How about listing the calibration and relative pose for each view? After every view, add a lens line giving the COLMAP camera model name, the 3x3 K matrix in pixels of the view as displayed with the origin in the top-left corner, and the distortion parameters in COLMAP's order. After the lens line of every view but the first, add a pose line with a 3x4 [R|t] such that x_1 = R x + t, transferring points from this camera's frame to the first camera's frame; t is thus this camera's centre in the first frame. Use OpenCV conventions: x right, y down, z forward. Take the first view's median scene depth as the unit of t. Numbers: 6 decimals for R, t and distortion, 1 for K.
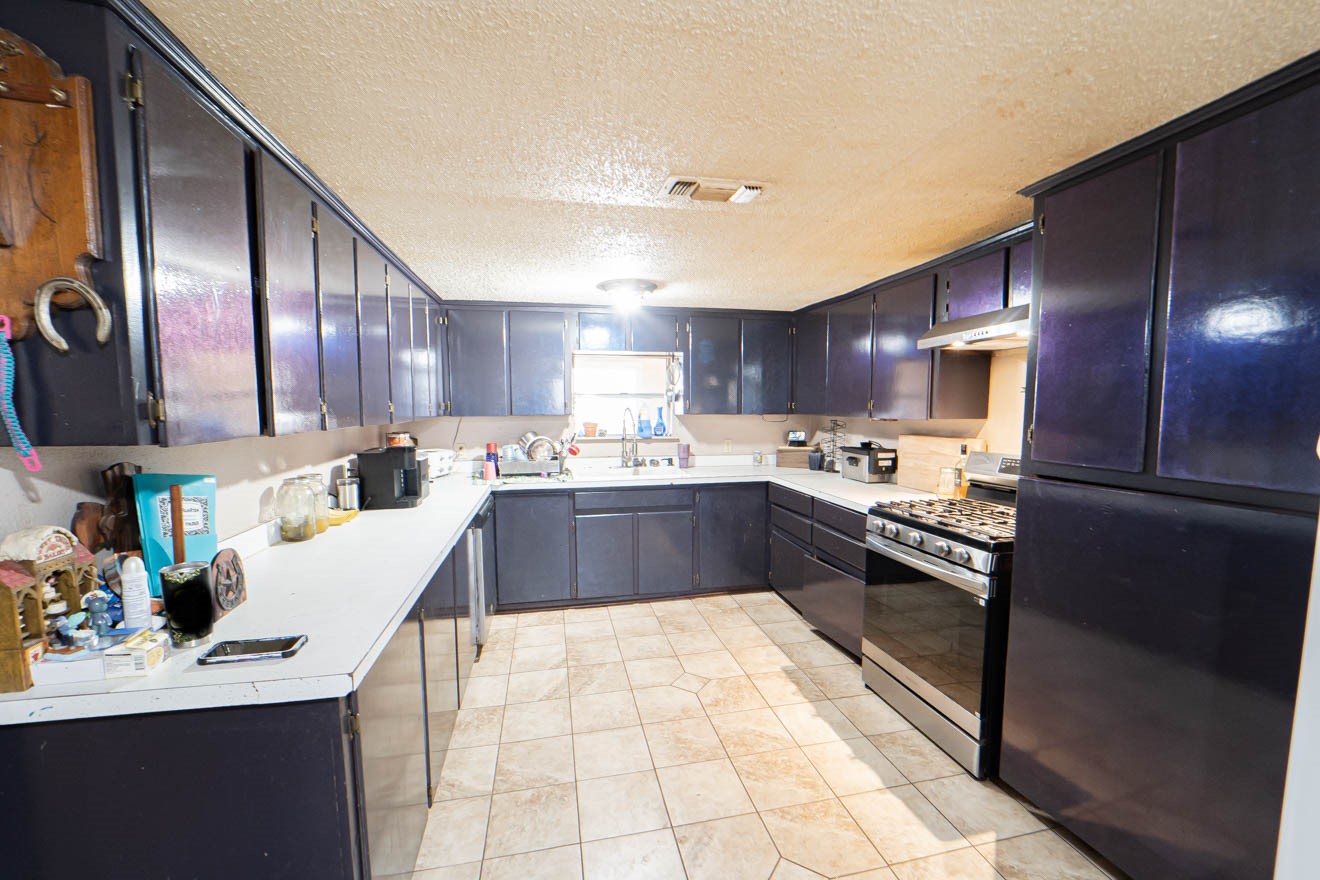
lens RADIAL K [[537.0, 0, 663.1], [0, 537.0, 452.7], [0, 0, 1]] dist [-0.017449, 0.000079]
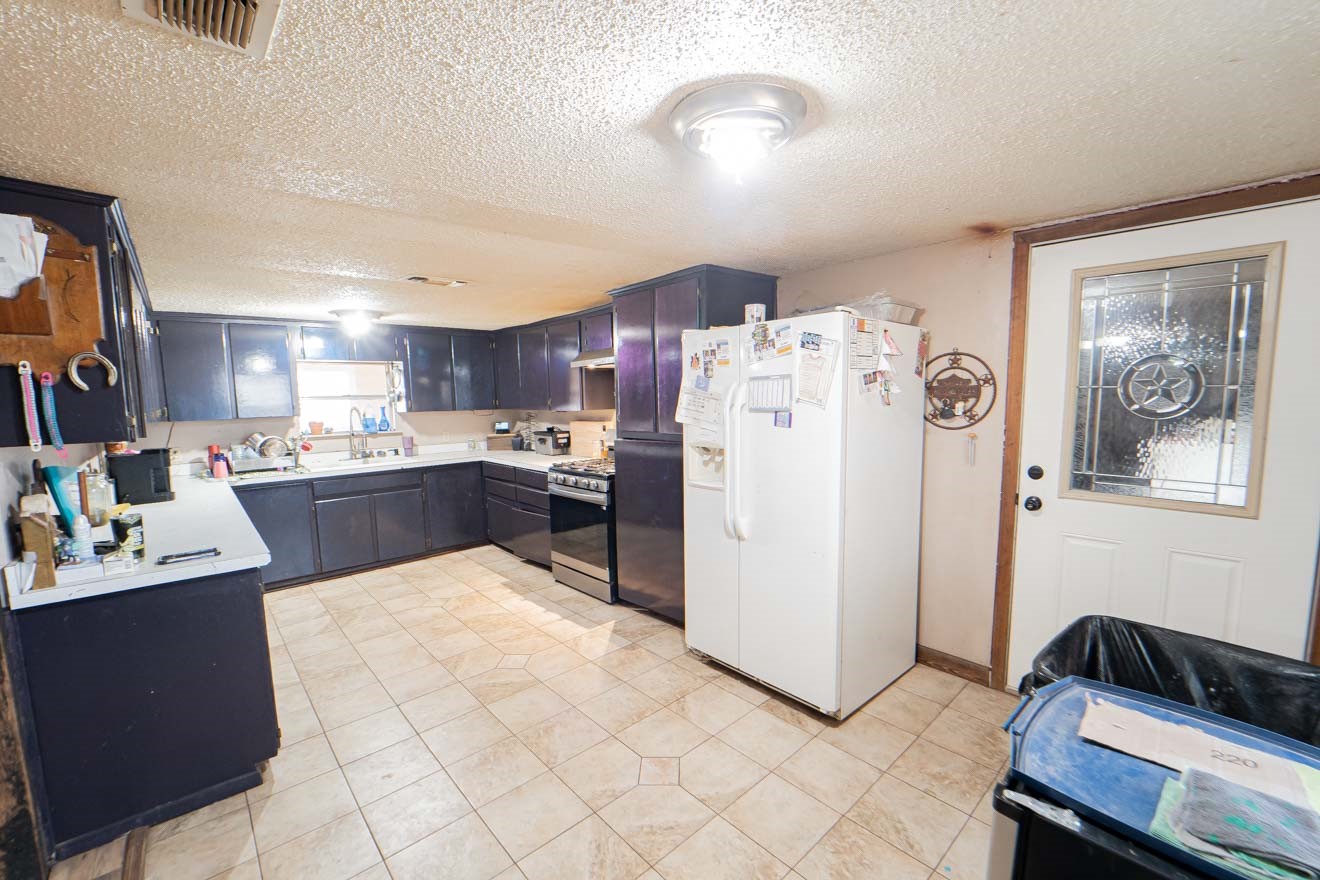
lens RADIAL K [[537.0, 0, 663.1], [0, 537.0, 452.7], [0, 0, 1]] dist [-0.017449, 0.000079]
pose [[0.863782, -0.069395, 0.499064, -0.082717], [0.062209, 0.997580, 0.031042, 0.022496], [-0.500011, 0.004233, 0.866009, -0.402016]]
